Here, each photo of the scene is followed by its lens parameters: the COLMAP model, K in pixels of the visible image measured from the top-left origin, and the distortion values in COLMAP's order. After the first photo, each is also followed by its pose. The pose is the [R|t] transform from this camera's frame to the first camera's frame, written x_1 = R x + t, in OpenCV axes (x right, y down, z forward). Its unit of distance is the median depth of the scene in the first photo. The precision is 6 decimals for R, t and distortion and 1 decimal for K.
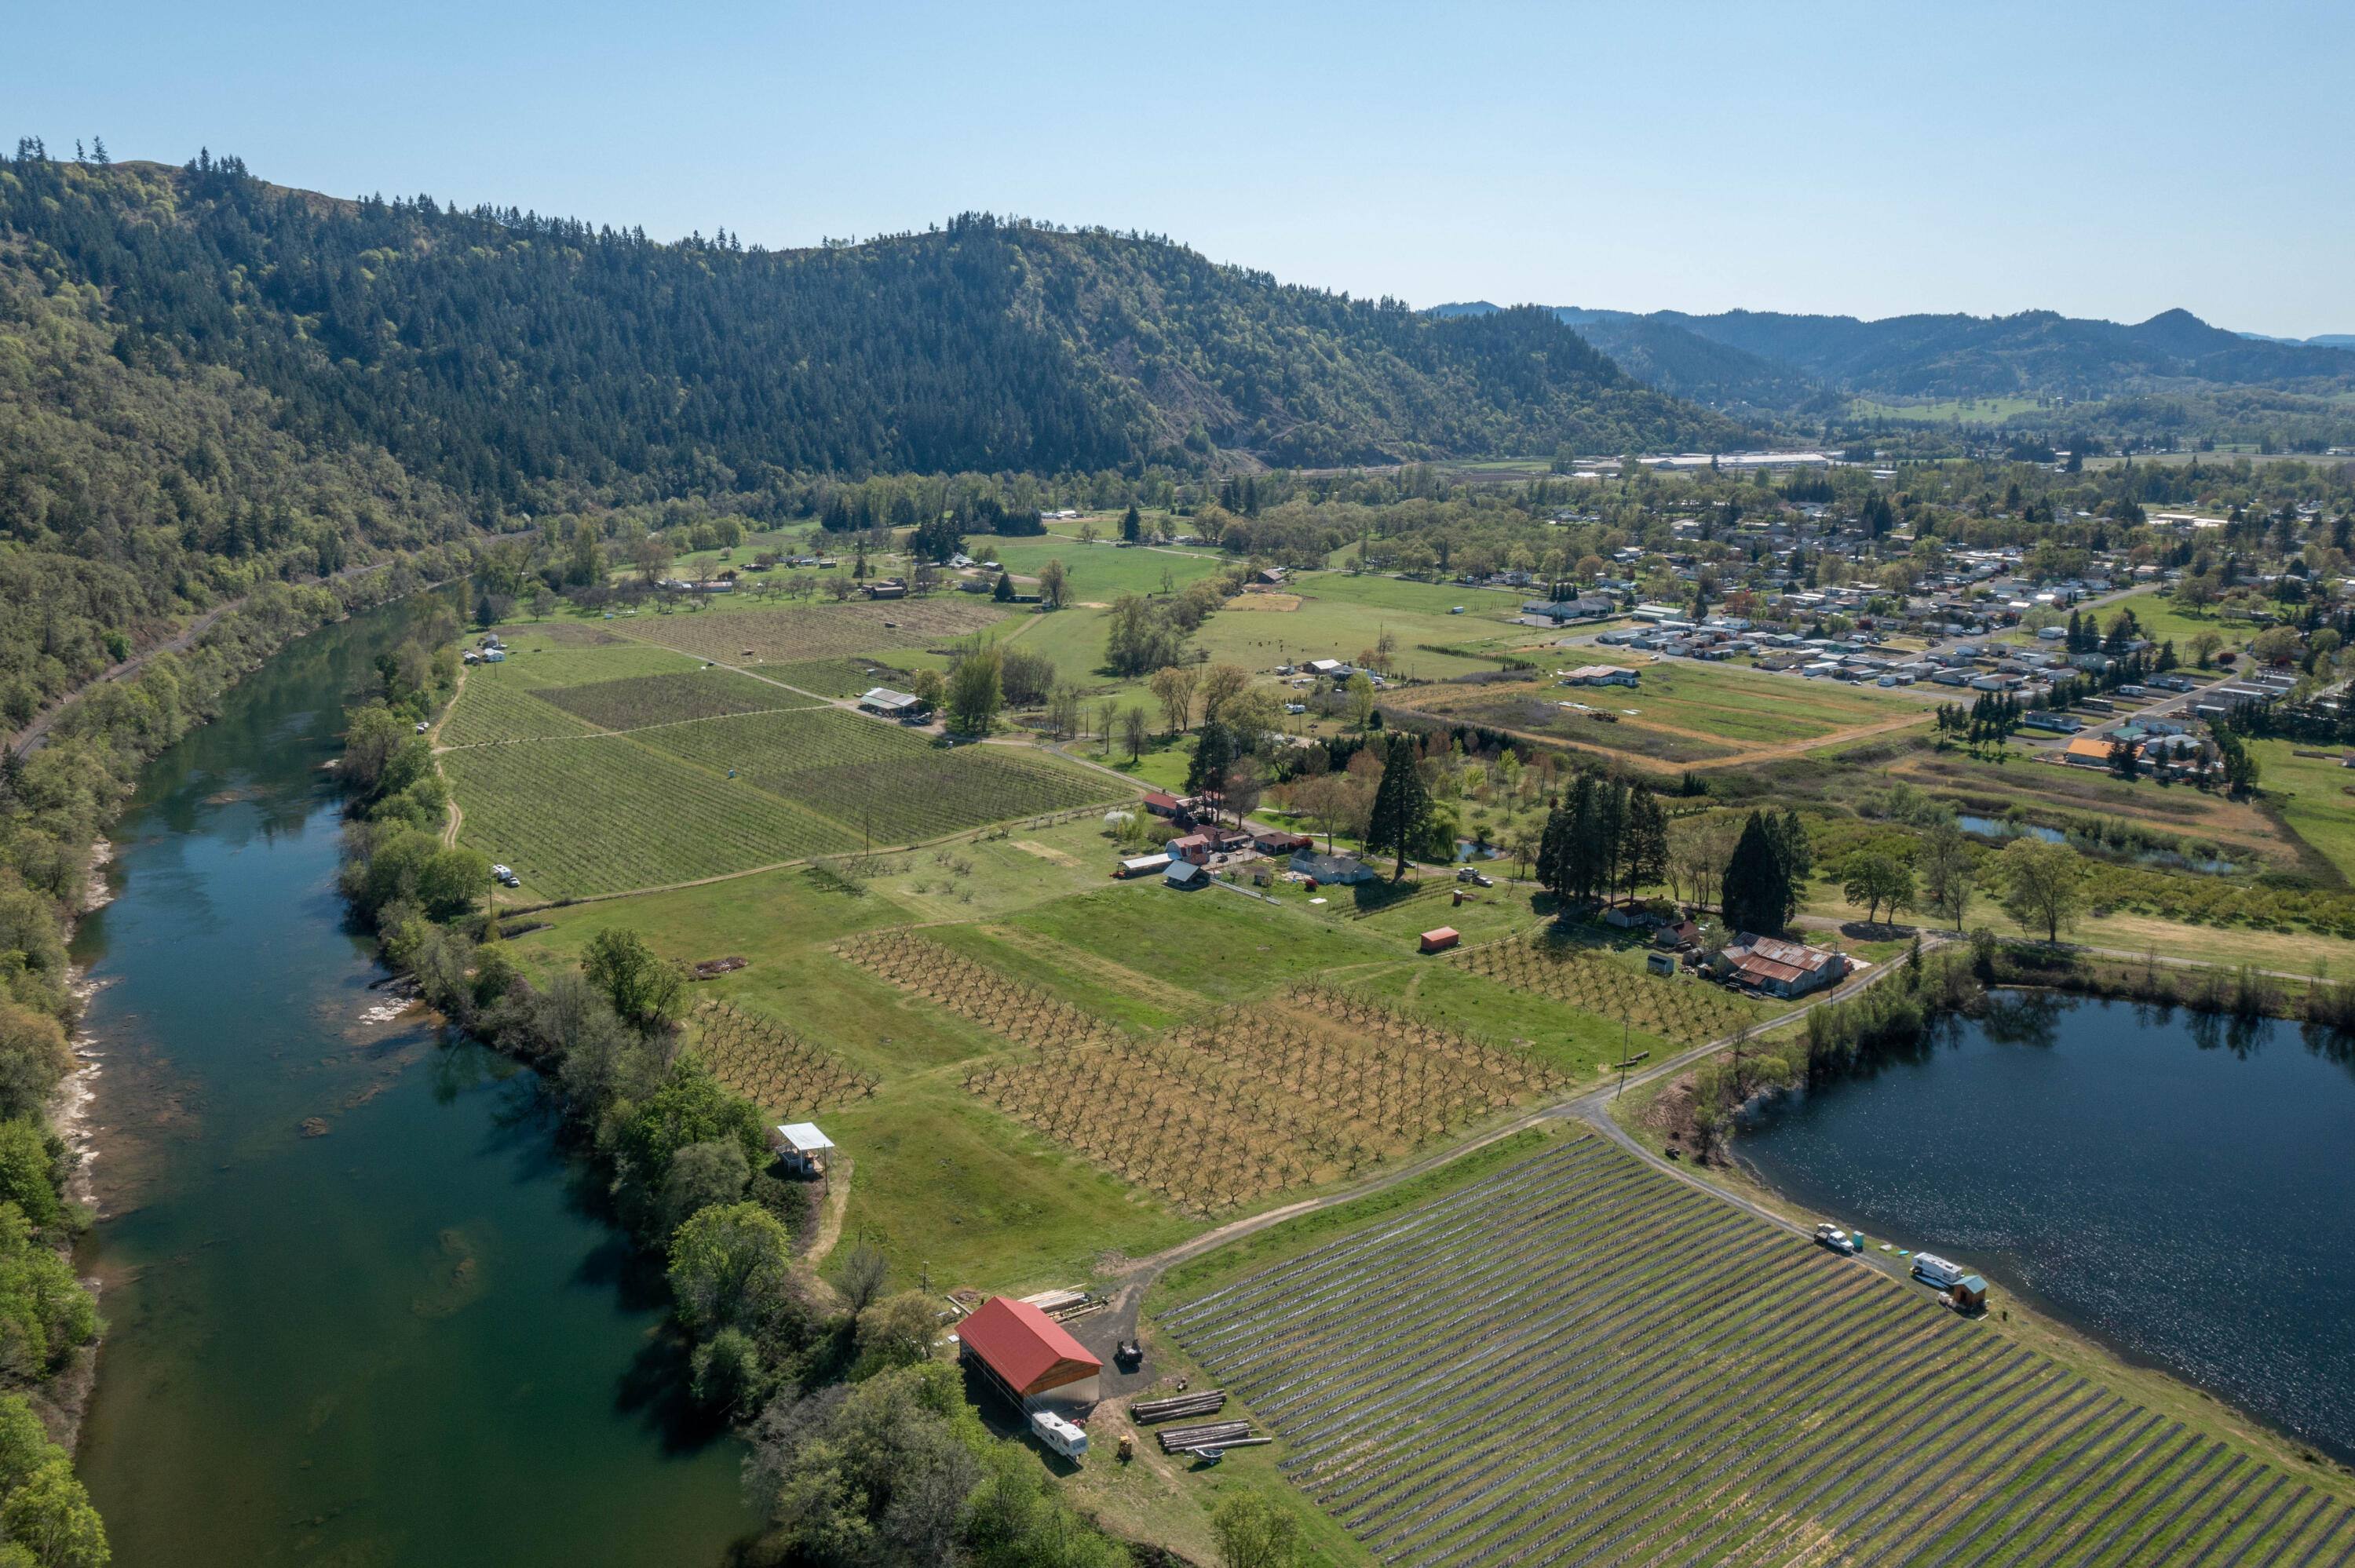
lens RADIAL K [[1834.3, 0, 1160.5], [0, 1834.3, 806.6], [0, 0, 1]] dist [-0.025779, 0.005474]
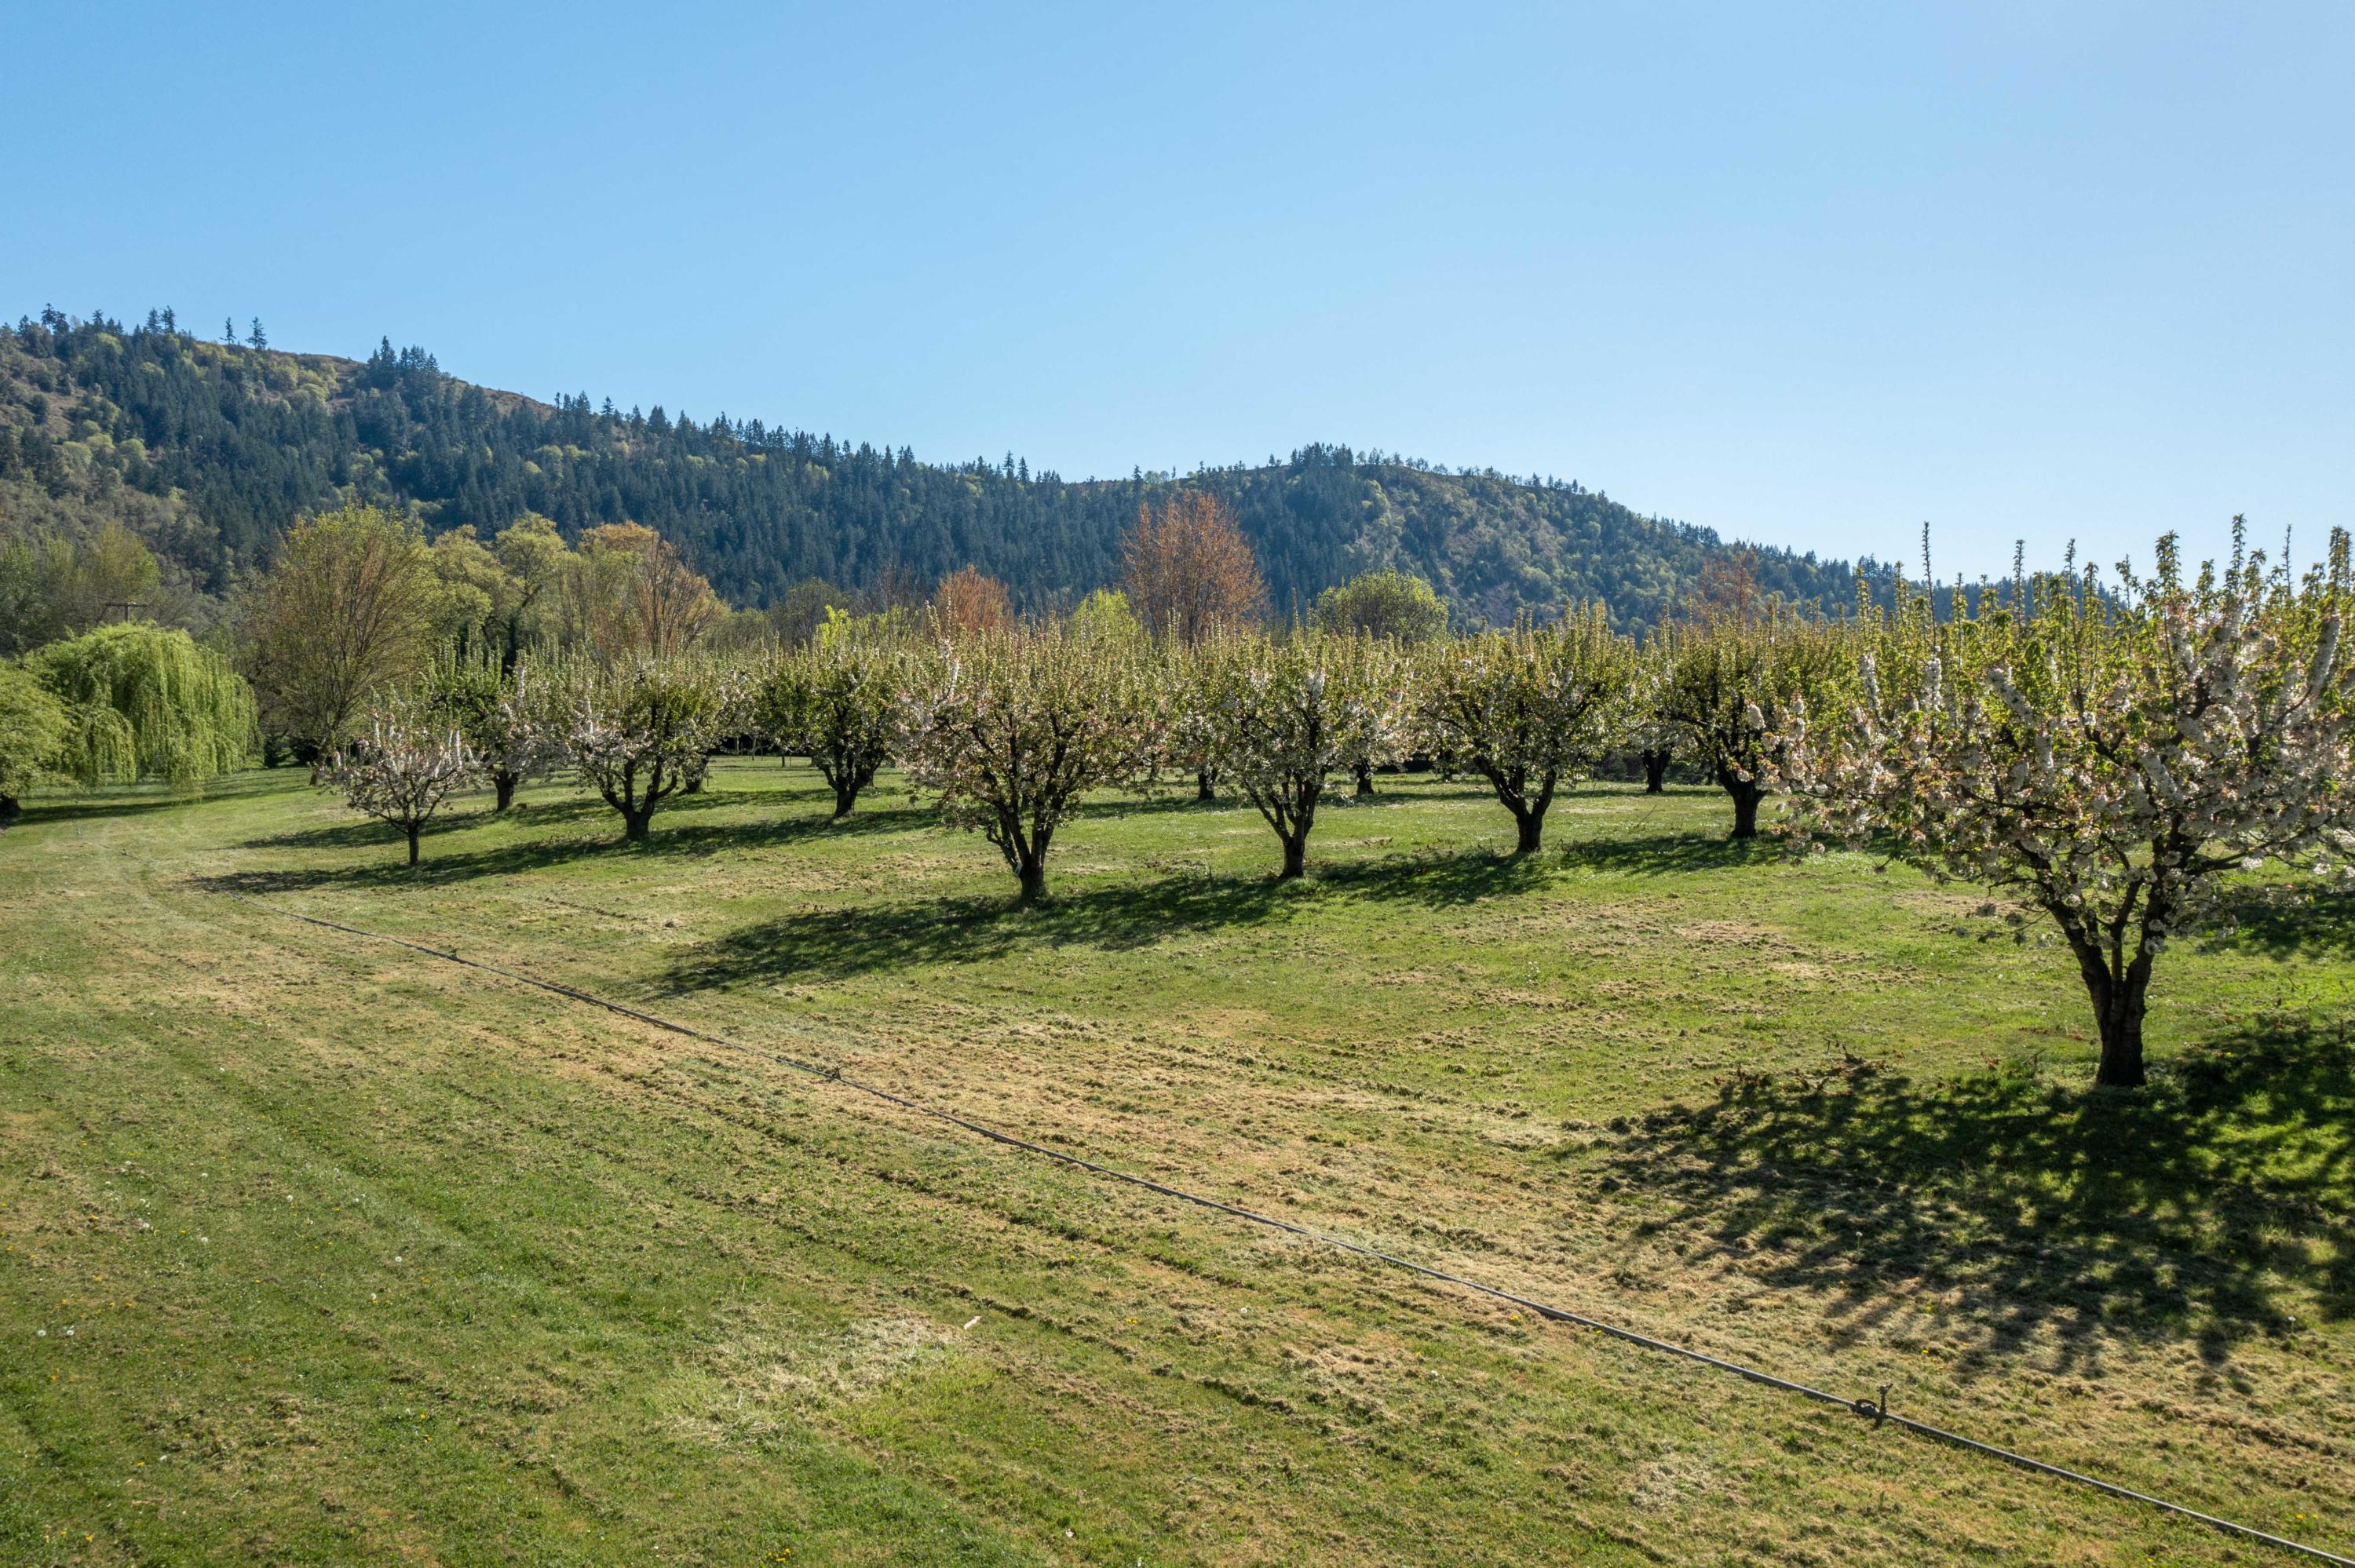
lens RADIAL K [[1834.3, 0, 1171.6], [0, 1834.3, 808.7], [0, 0, 1]] dist [-0.025779, 0.005474]
pose [[0.961367, 0.008965, -0.275122, 0.086138], [-0.064889, 0.978684, -0.194852, 0.010169], [0.267511, 0.205176, 0.941457, 0.303868]]
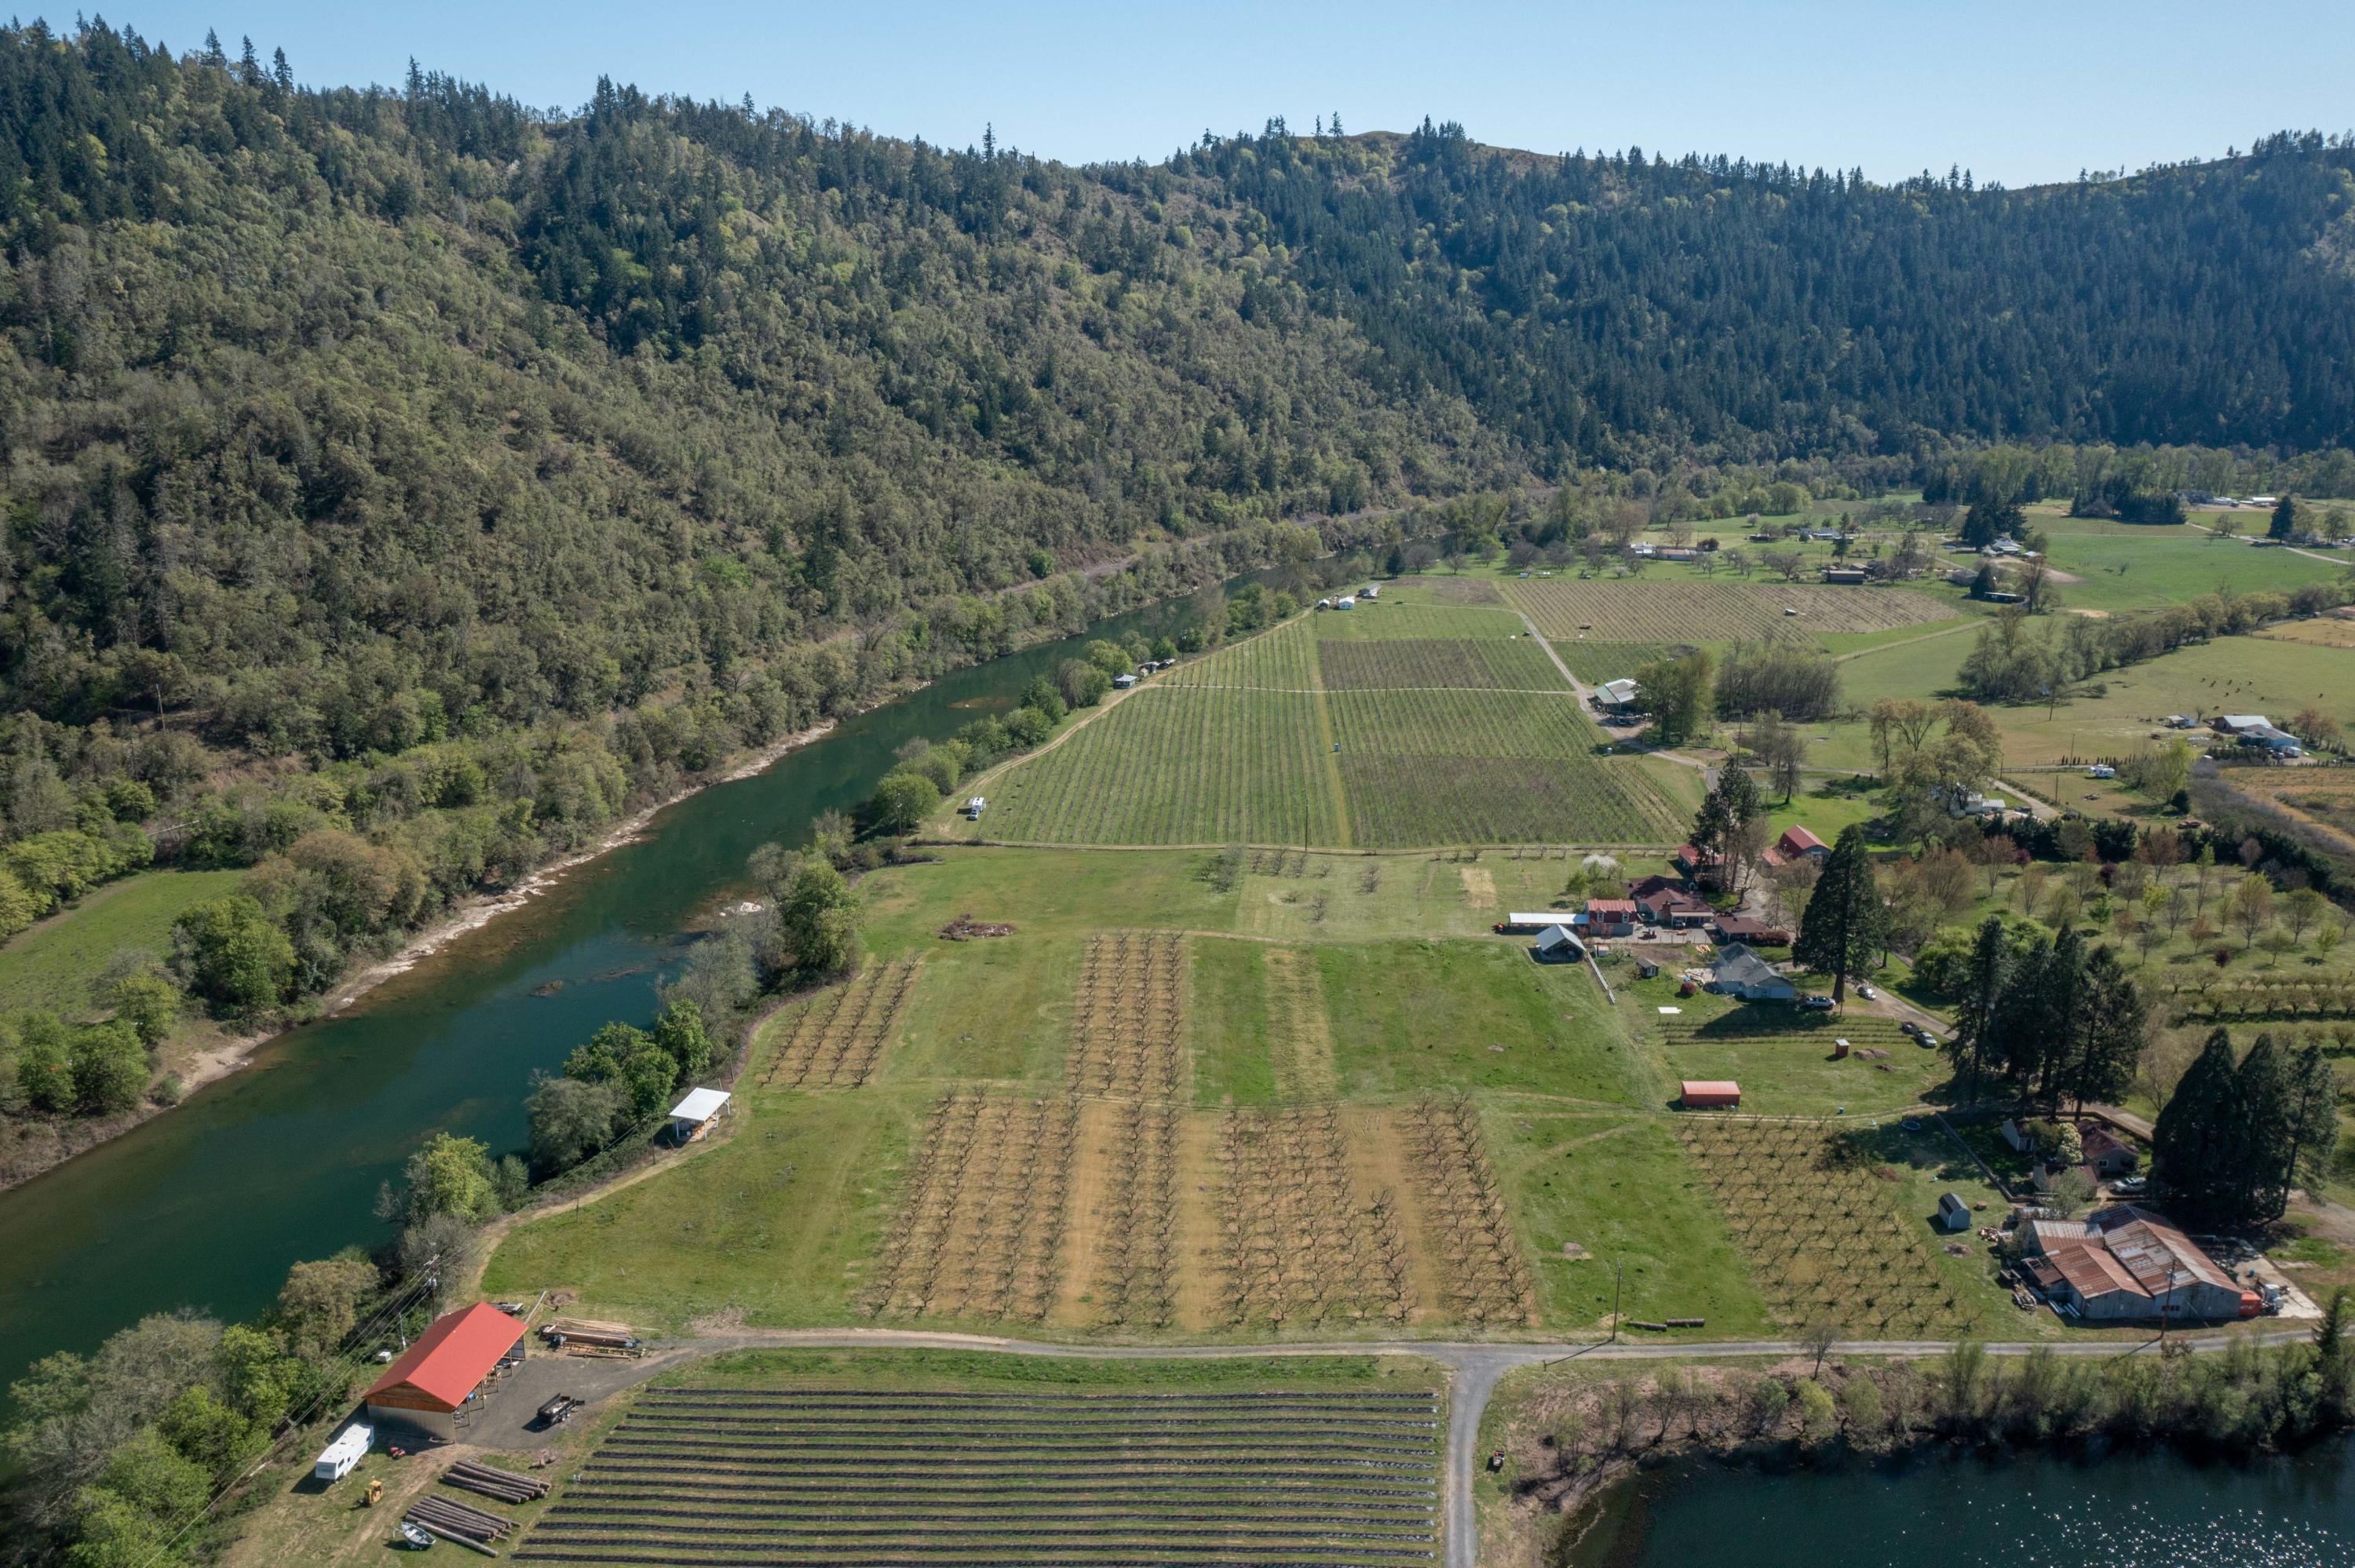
lens RADIAL K [[1834.3, 0, 1175.6], [0, 1834.3, 807.0], [0, 0, 1]] dist [-0.025779, 0.005474]
pose [[0.756557, 0.162907, -0.633311, 0.115594], [-0.146217, 0.986095, 0.078982, -0.018456], [0.637371, 0.032847, 0.769857, 0.074014]]
